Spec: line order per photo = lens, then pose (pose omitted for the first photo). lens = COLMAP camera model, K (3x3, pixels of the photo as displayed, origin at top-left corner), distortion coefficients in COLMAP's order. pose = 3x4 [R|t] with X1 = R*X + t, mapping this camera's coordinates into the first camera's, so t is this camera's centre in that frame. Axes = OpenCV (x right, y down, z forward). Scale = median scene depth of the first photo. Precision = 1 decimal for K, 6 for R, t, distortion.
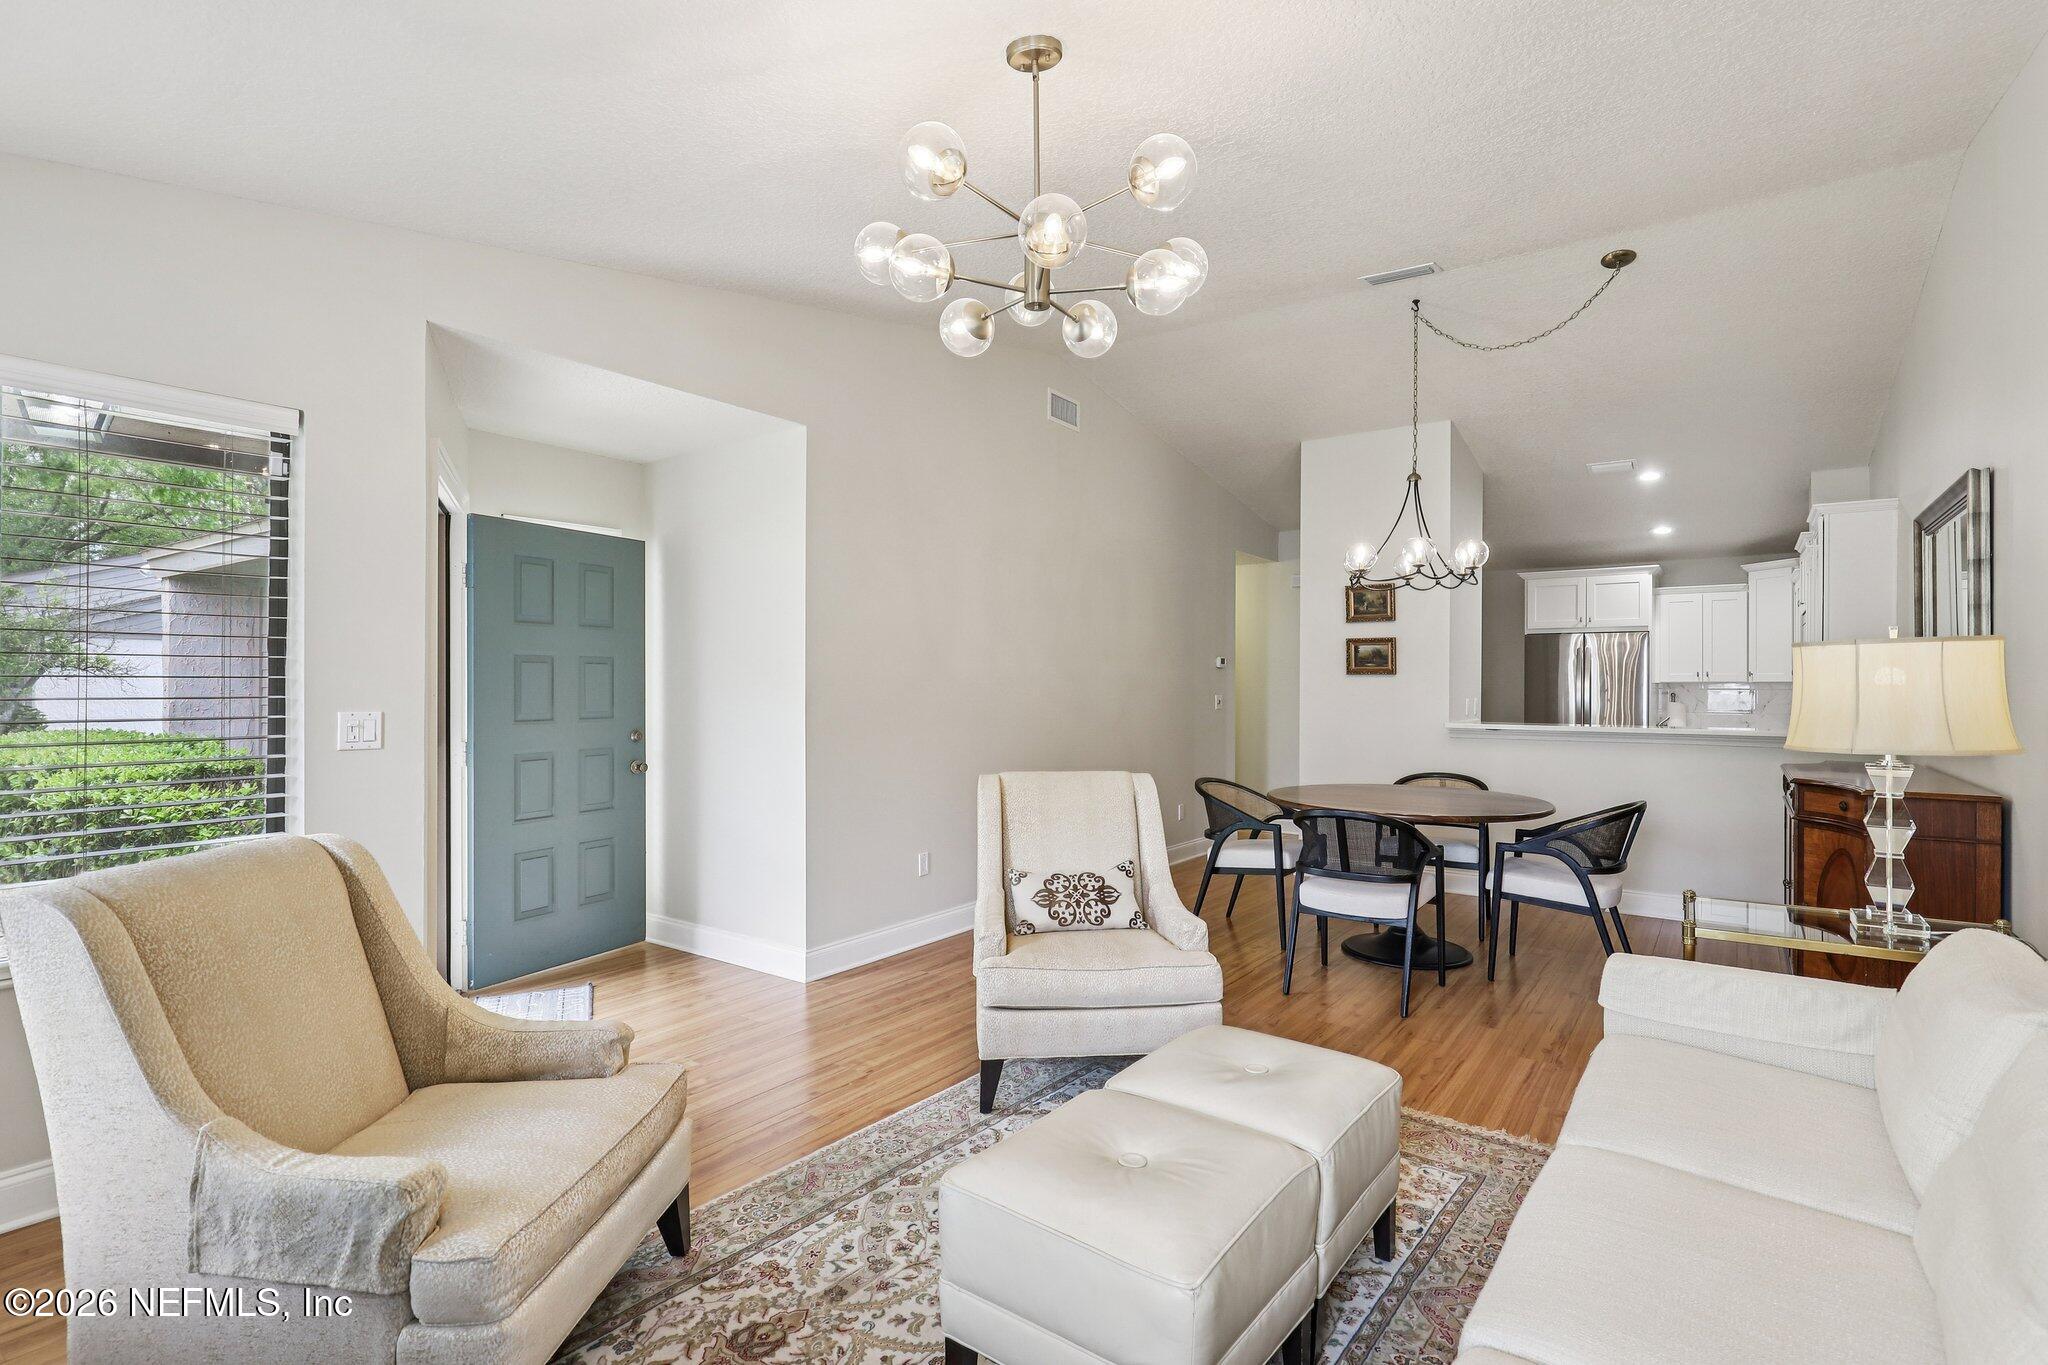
lens RADIAL K [[973.7, 0, 1031.0], [0, 973.7, 692.3], [0, 0, 1]] dist [0.001853, 0.000604]
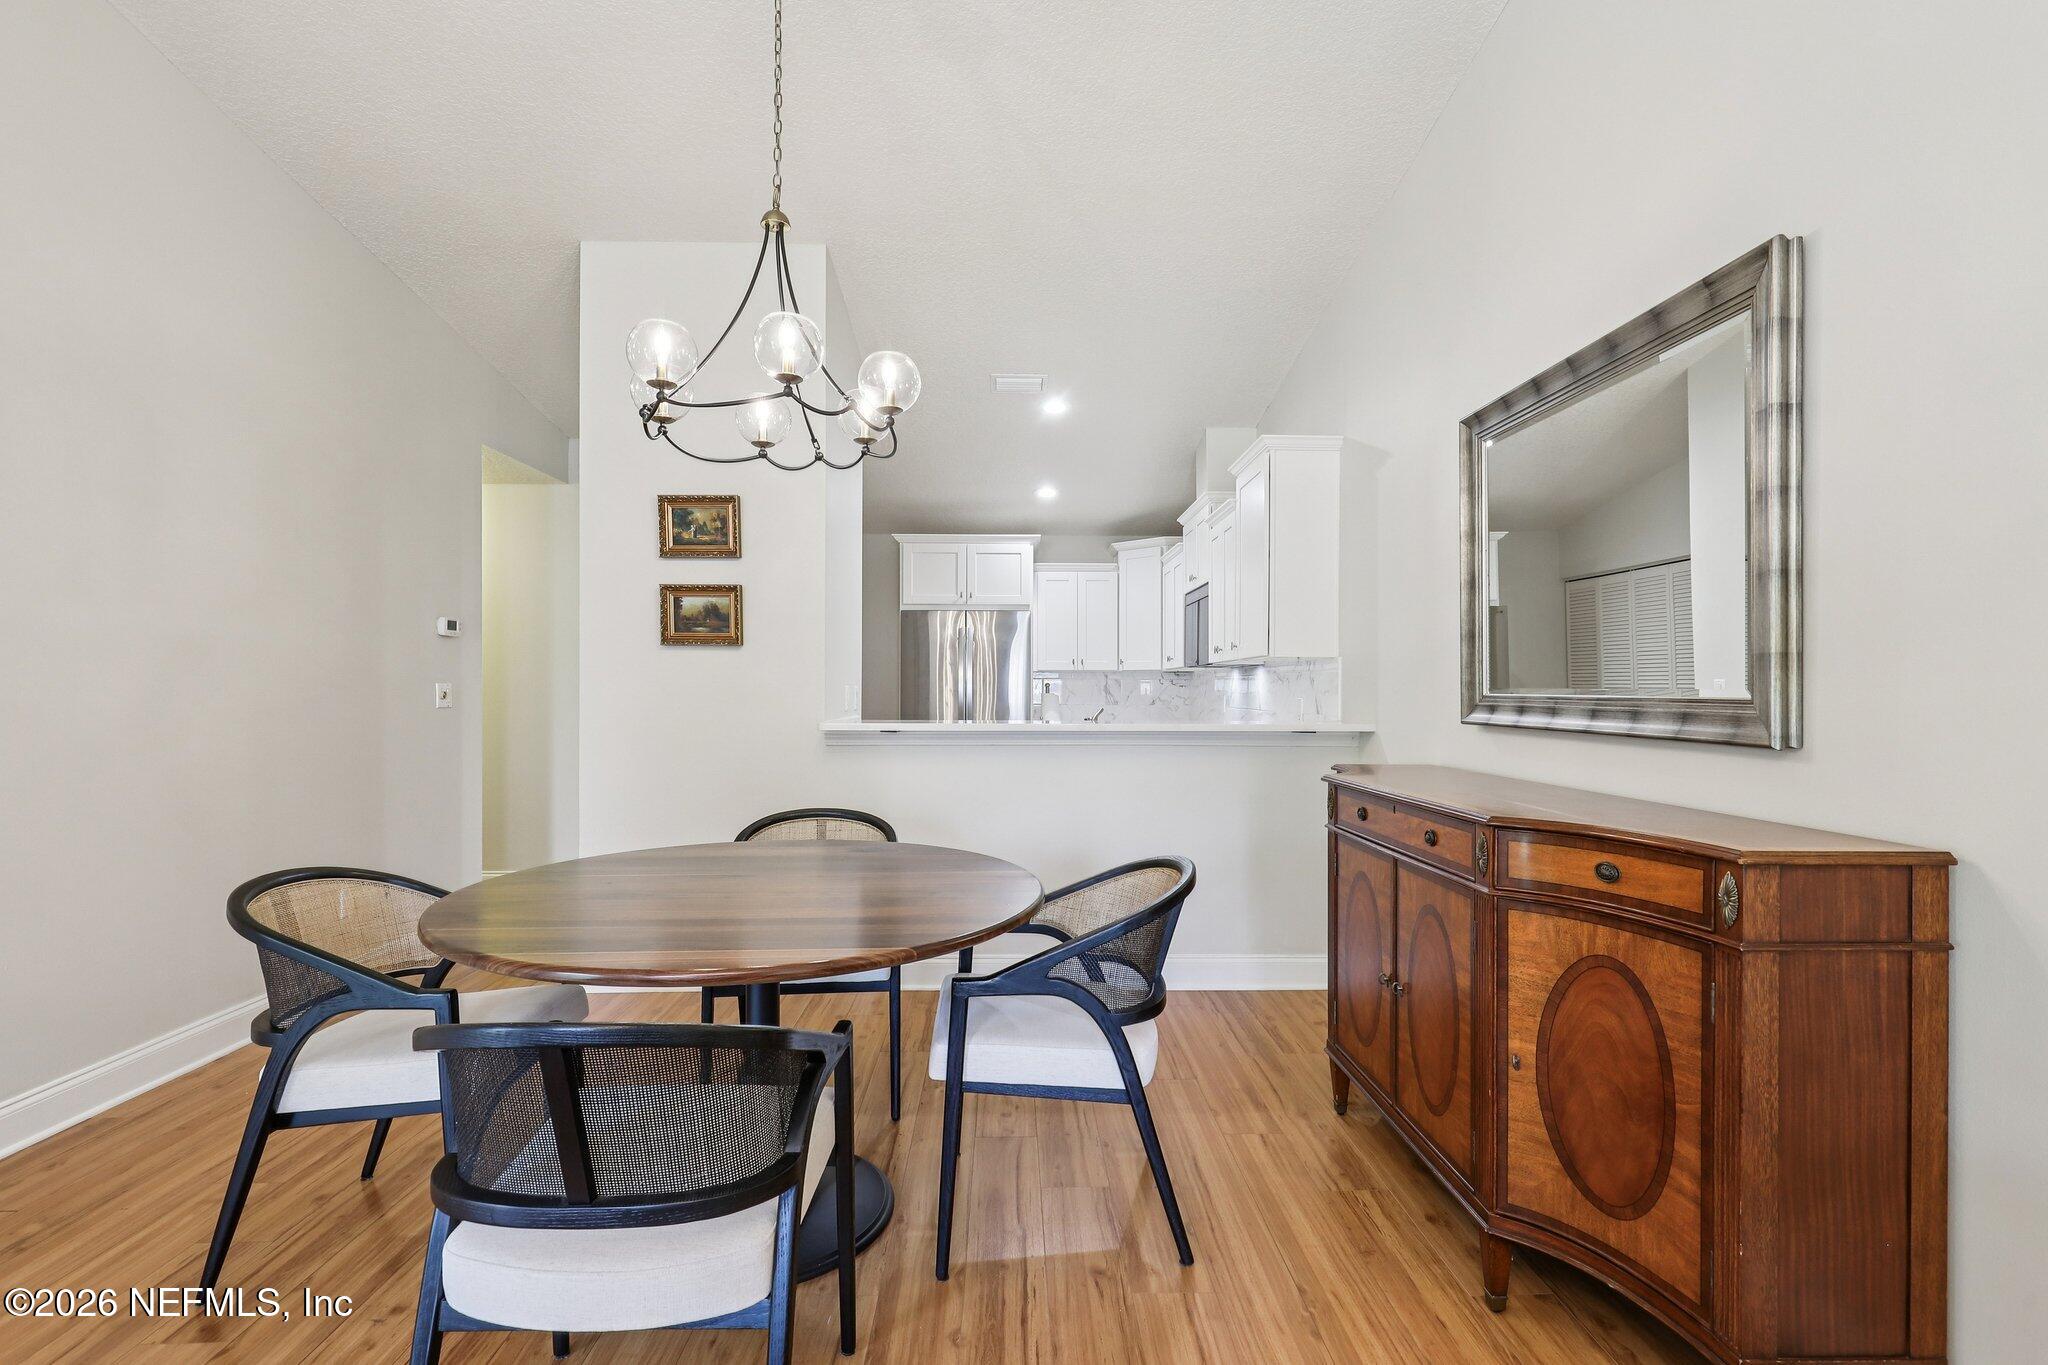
lens RADIAL K [[937.8, 0, 1040.1], [0, 937.8, 693.1], [0, 0, 1]] dist [0.001743, 0.000538]
pose [[0.787795, -0.003097, 0.615929, 0.155958], [0.003321, 0.999994, 0.000781, 0.011590], [-0.615928, 0.001430, 0.787801, 0.412487]]
